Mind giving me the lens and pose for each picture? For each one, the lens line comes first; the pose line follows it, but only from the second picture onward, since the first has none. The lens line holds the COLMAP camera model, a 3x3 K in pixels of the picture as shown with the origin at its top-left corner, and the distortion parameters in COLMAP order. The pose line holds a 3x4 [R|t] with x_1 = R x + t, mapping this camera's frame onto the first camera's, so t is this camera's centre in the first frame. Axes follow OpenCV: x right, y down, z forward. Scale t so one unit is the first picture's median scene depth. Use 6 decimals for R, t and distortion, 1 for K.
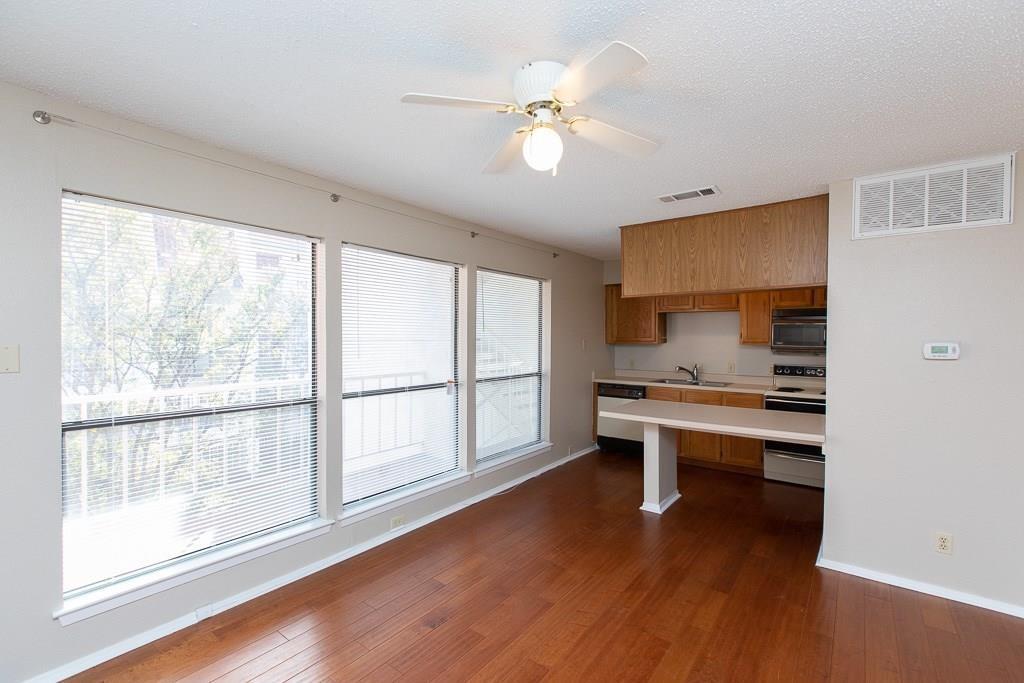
lens RADIAL K [[452.6, 0, 512.0], [0, 452.6, 341.5], [0, 0, 1]] dist [-0.002399, 0.000230]
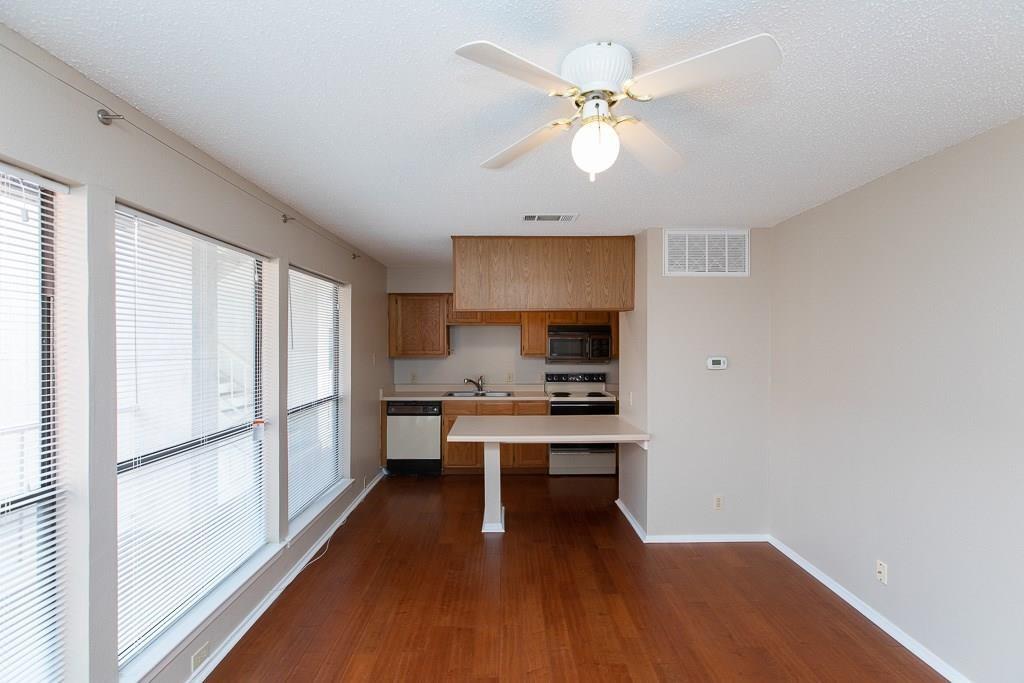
lens RADIAL K [[452.6, 0, 512.0], [0, 452.6, 341.5], [0, 0, 1]] dist [-0.002399, 0.000230]
pose [[0.783121, -0.002268, 0.621865, -0.218734], [0.009972, 0.999911, -0.008910, -0.021690], [-0.621789, 0.013179, 0.783074, 0.166472]]
